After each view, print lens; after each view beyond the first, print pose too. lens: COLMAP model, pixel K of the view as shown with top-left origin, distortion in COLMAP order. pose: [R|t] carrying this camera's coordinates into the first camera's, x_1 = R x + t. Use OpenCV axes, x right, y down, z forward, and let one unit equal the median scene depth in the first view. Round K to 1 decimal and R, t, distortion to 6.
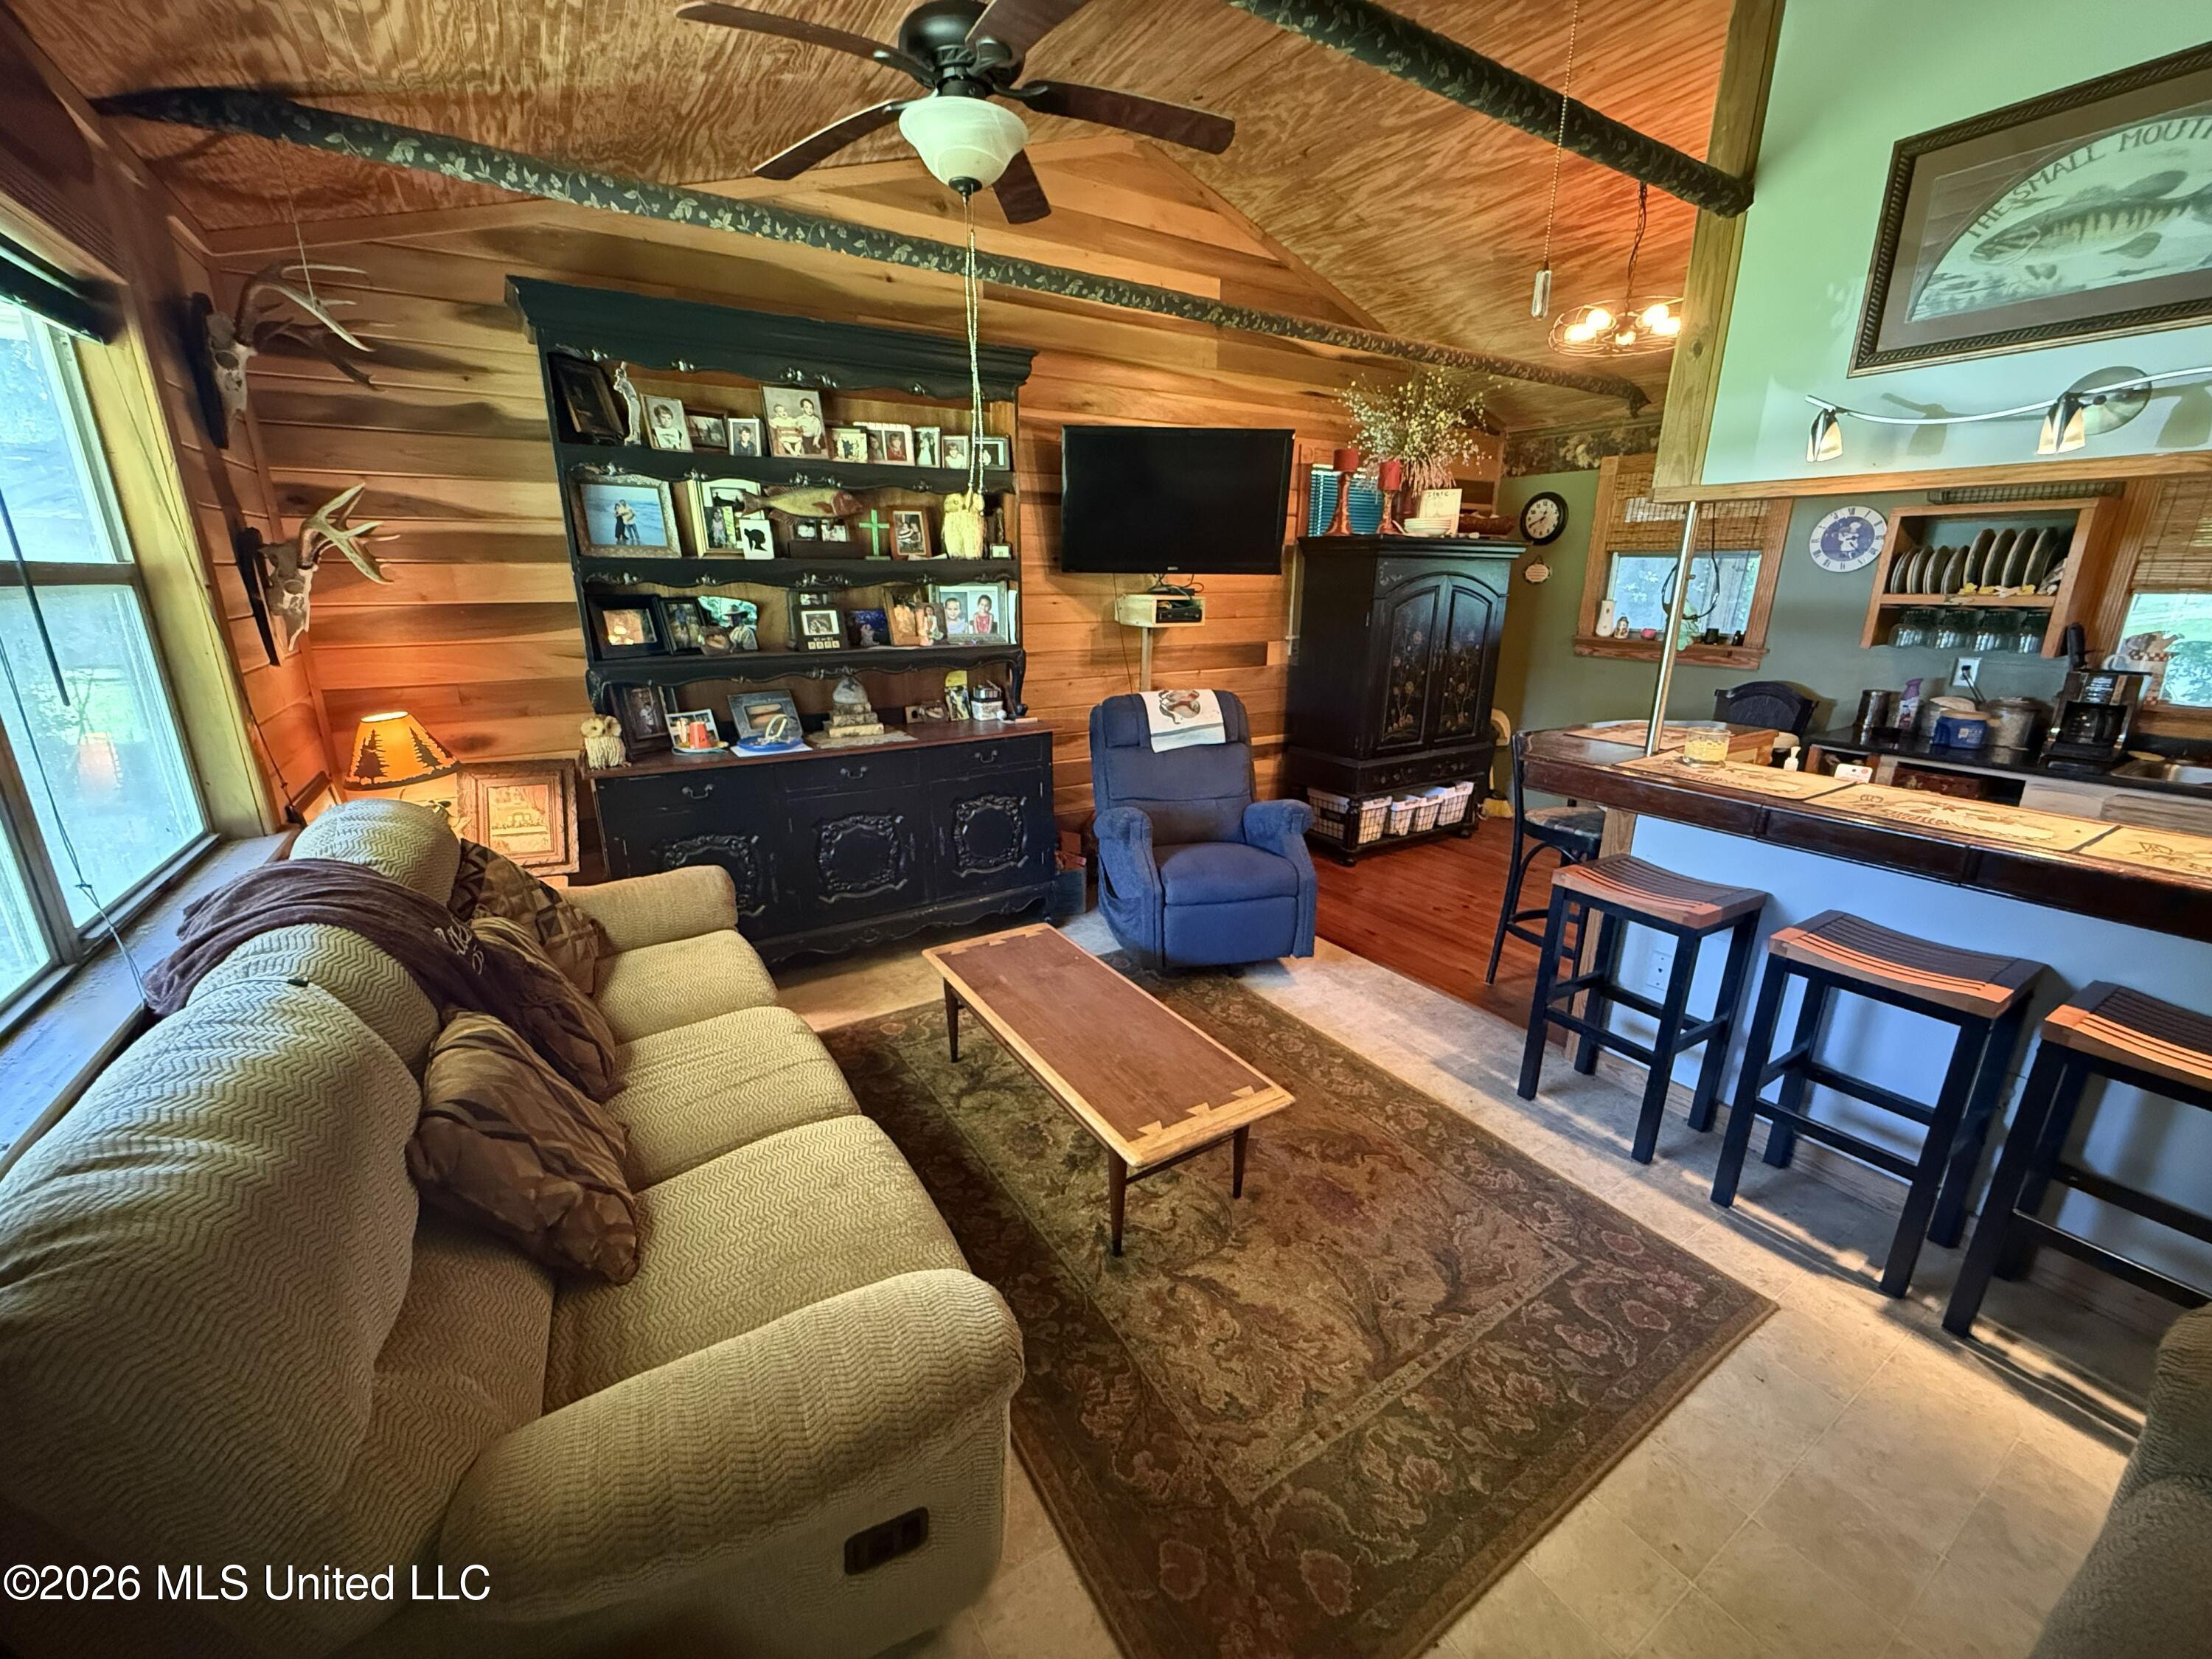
lens RADIAL K [[880.0, 0, 1103.6], [0, 880.0, 827.5], [0, 0, 1]] dist [-0.000863, -0.000374]
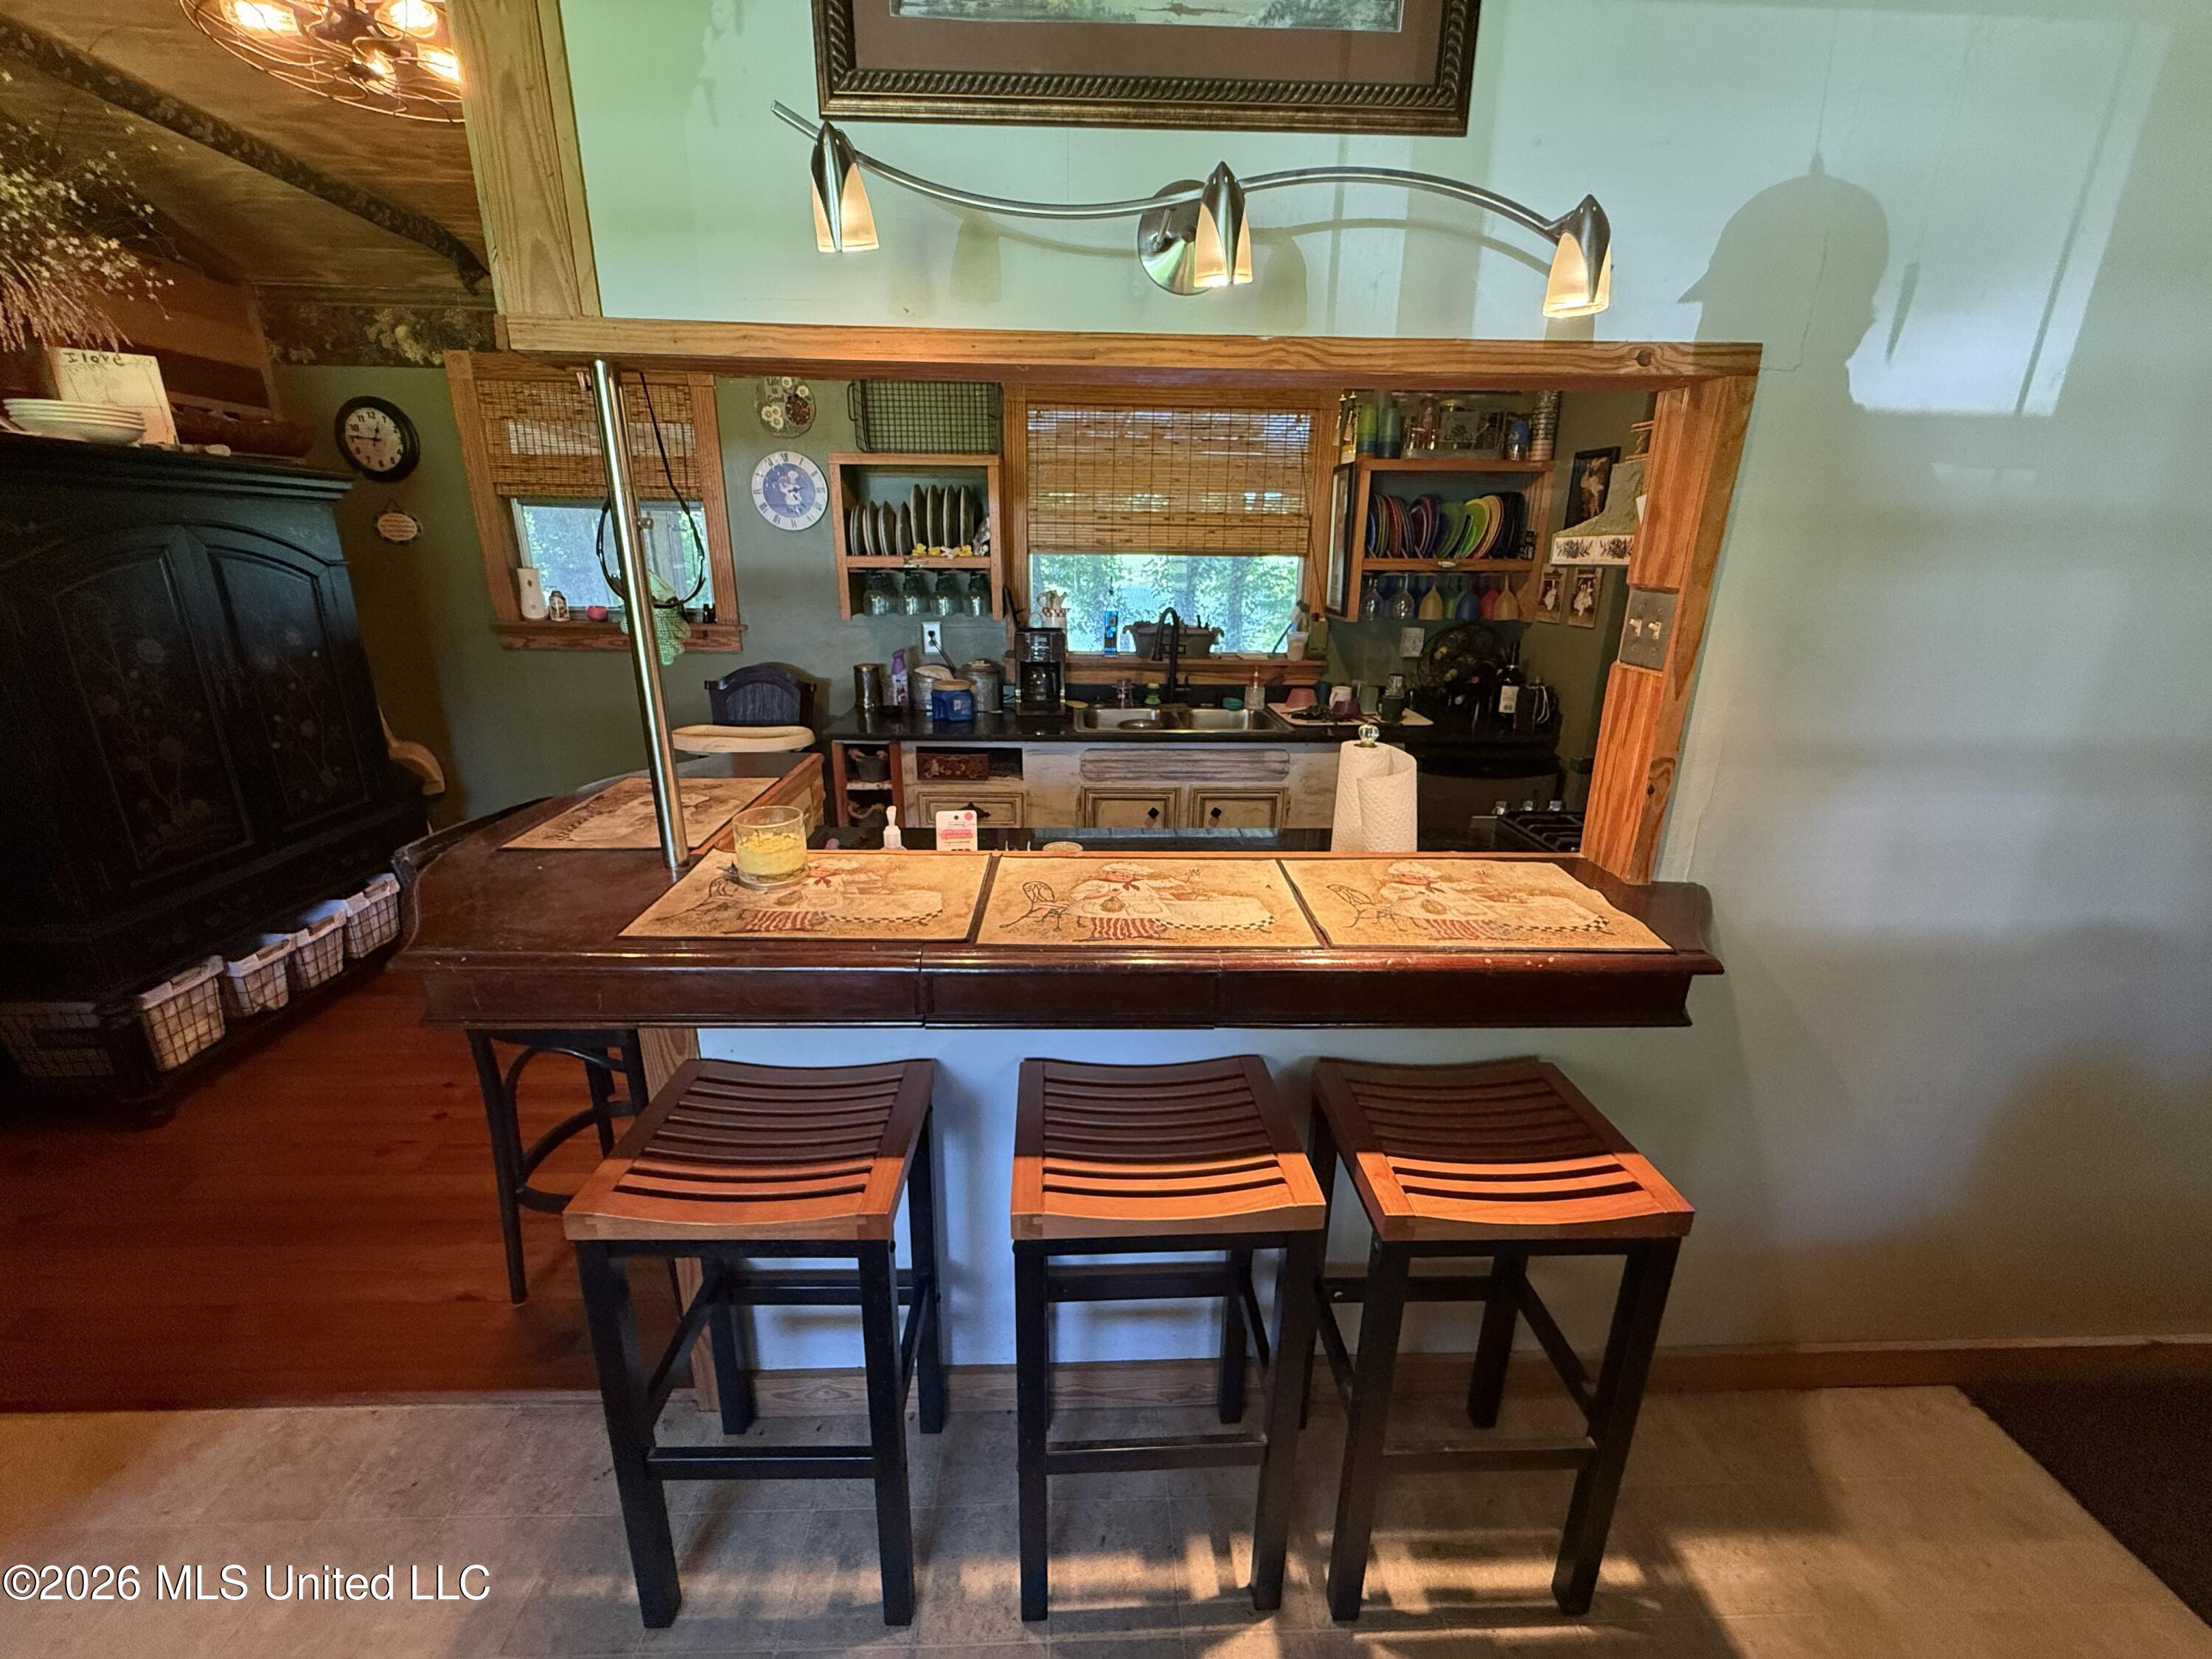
lens RADIAL K [[880.0, 0, 1103.6], [0, 880.0, 827.5], [0, 0, 1]] dist [-0.000863, -0.000374]
pose [[0.493886, -0.260689, 0.829528, 0.235719], [0.230154, 0.959167, 0.164400, -0.098164], [-0.838514, 0.109725, 0.533718, 0.372774]]
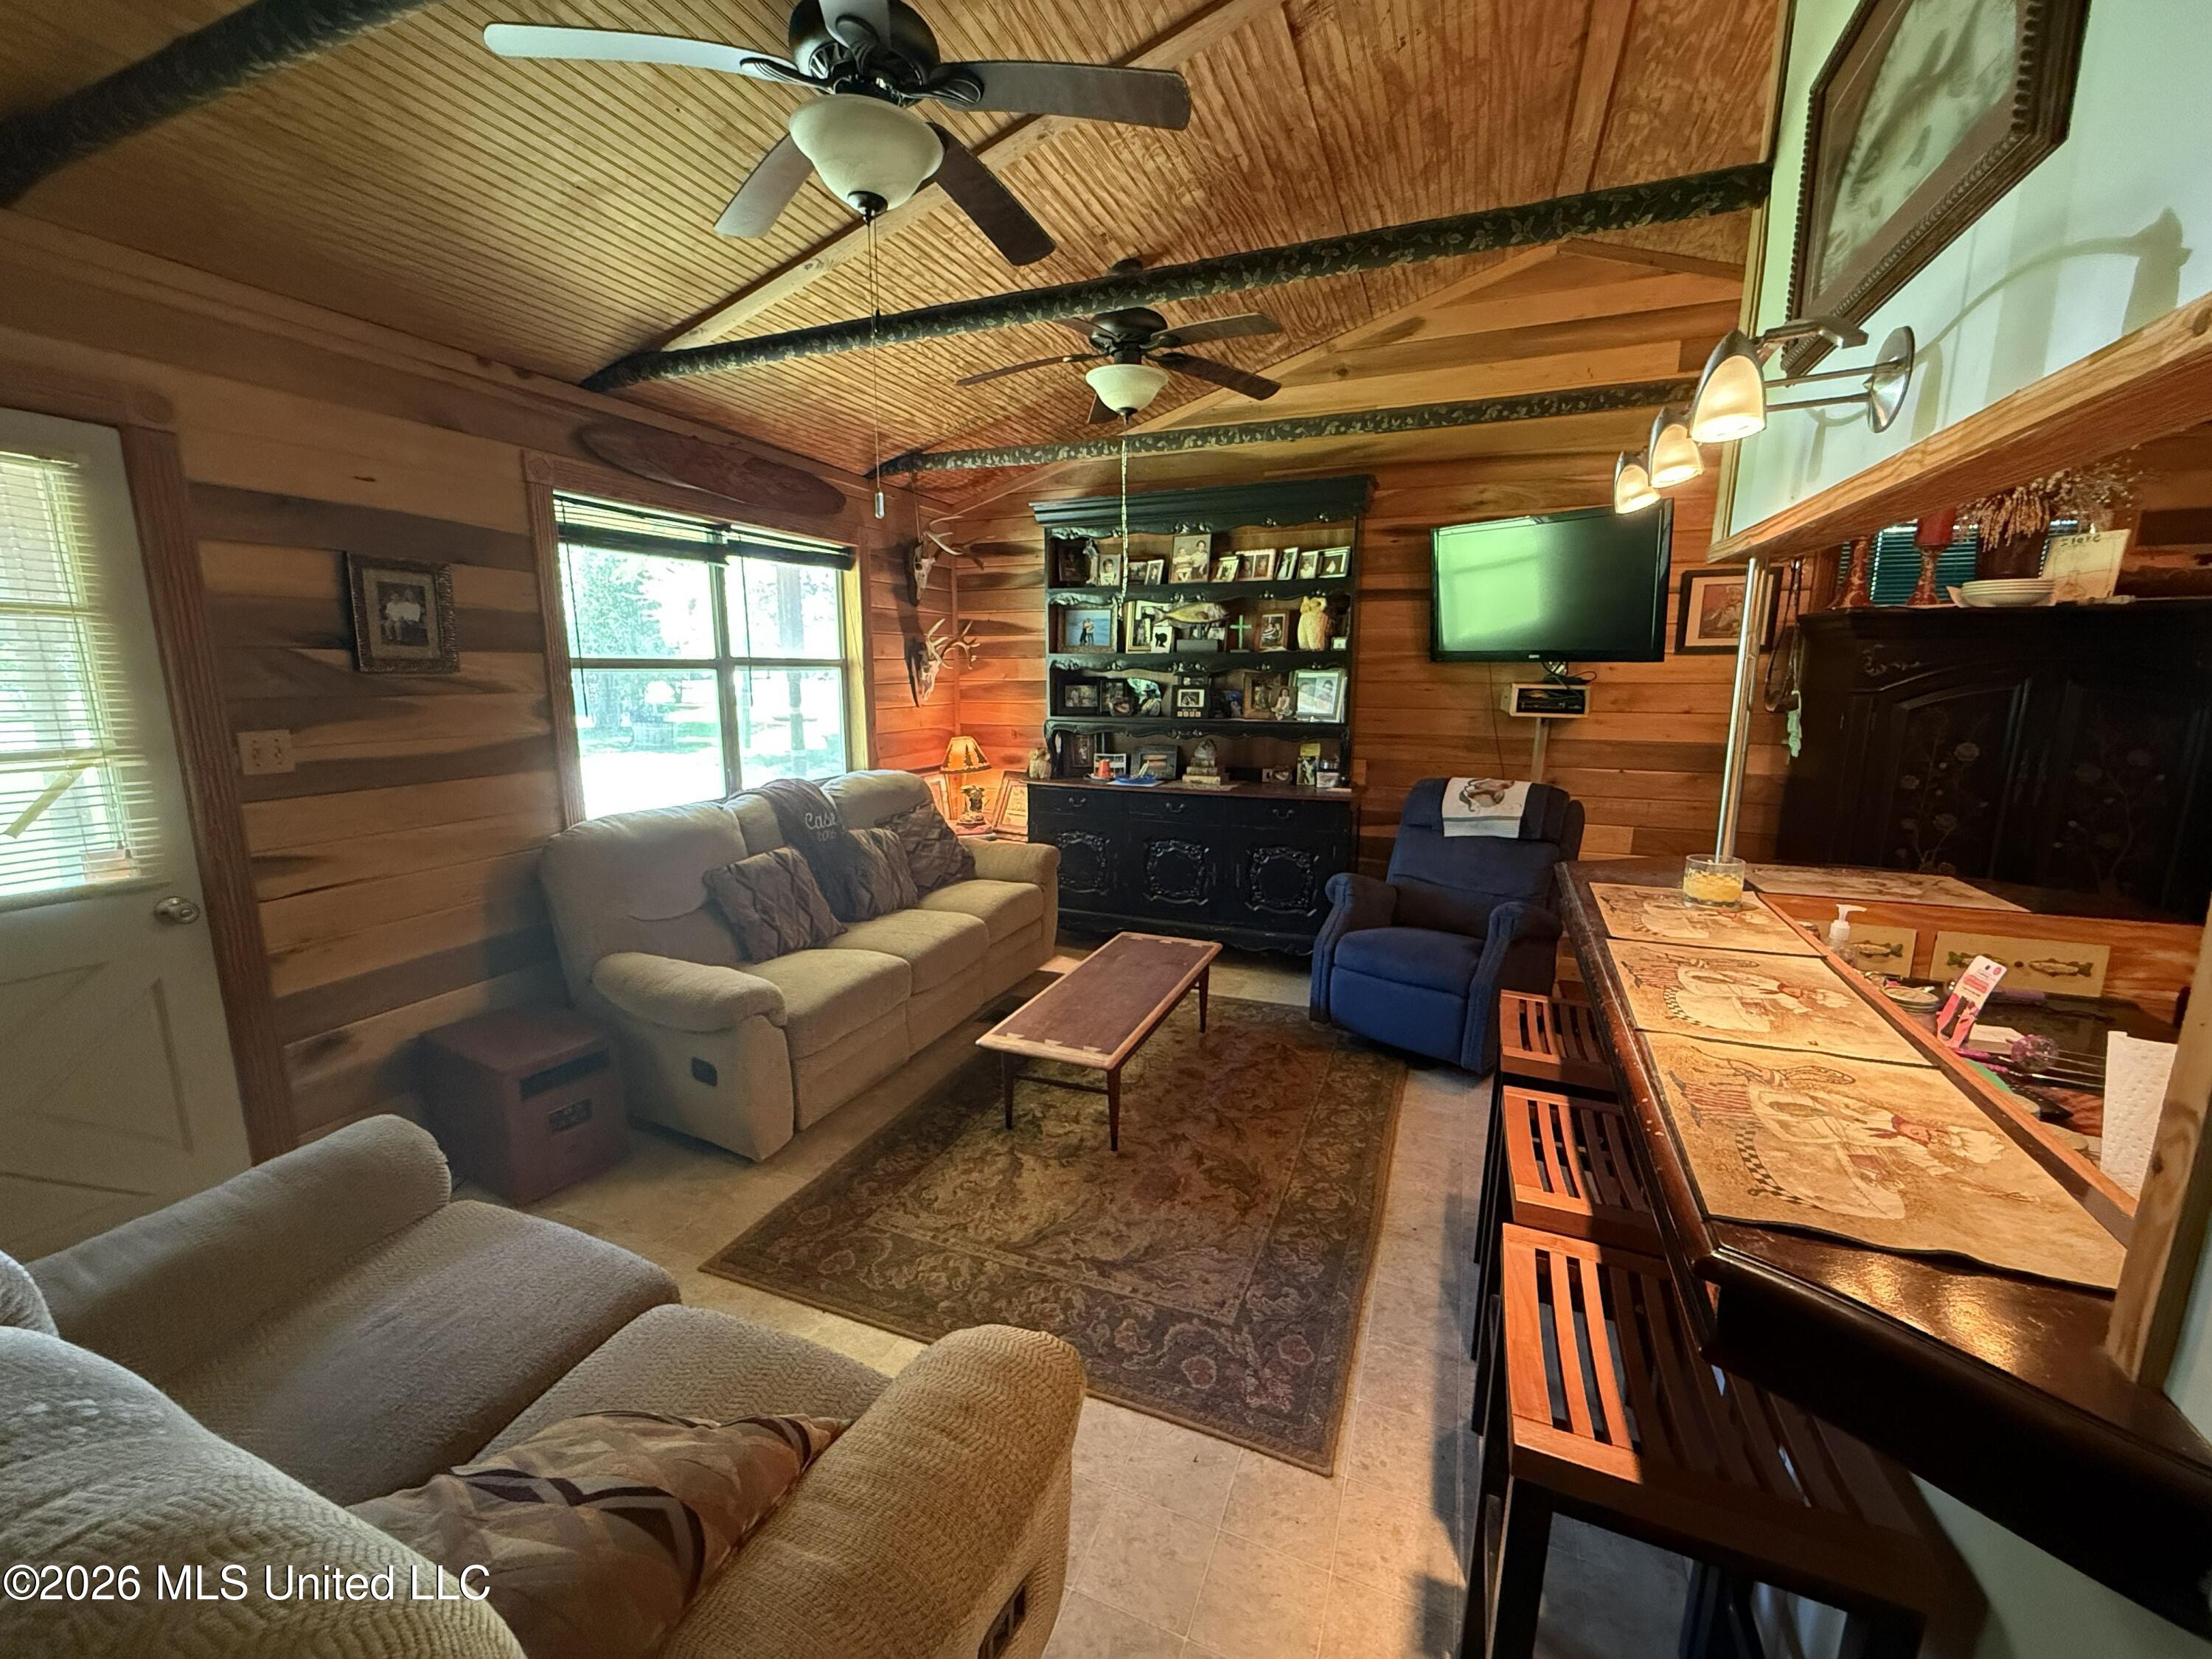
lens RADIAL K [[880.0, 0, 1103.6], [0, 880.0, 827.5], [0, 0, 1]] dist [-0.000863, -0.000374]
pose [[0.582874, 0.142775, -0.799921, 0.662161], [-0.225415, 0.974215, 0.009633, -0.018877], [0.780670, 0.174699, 0.600028, 0.104149]]
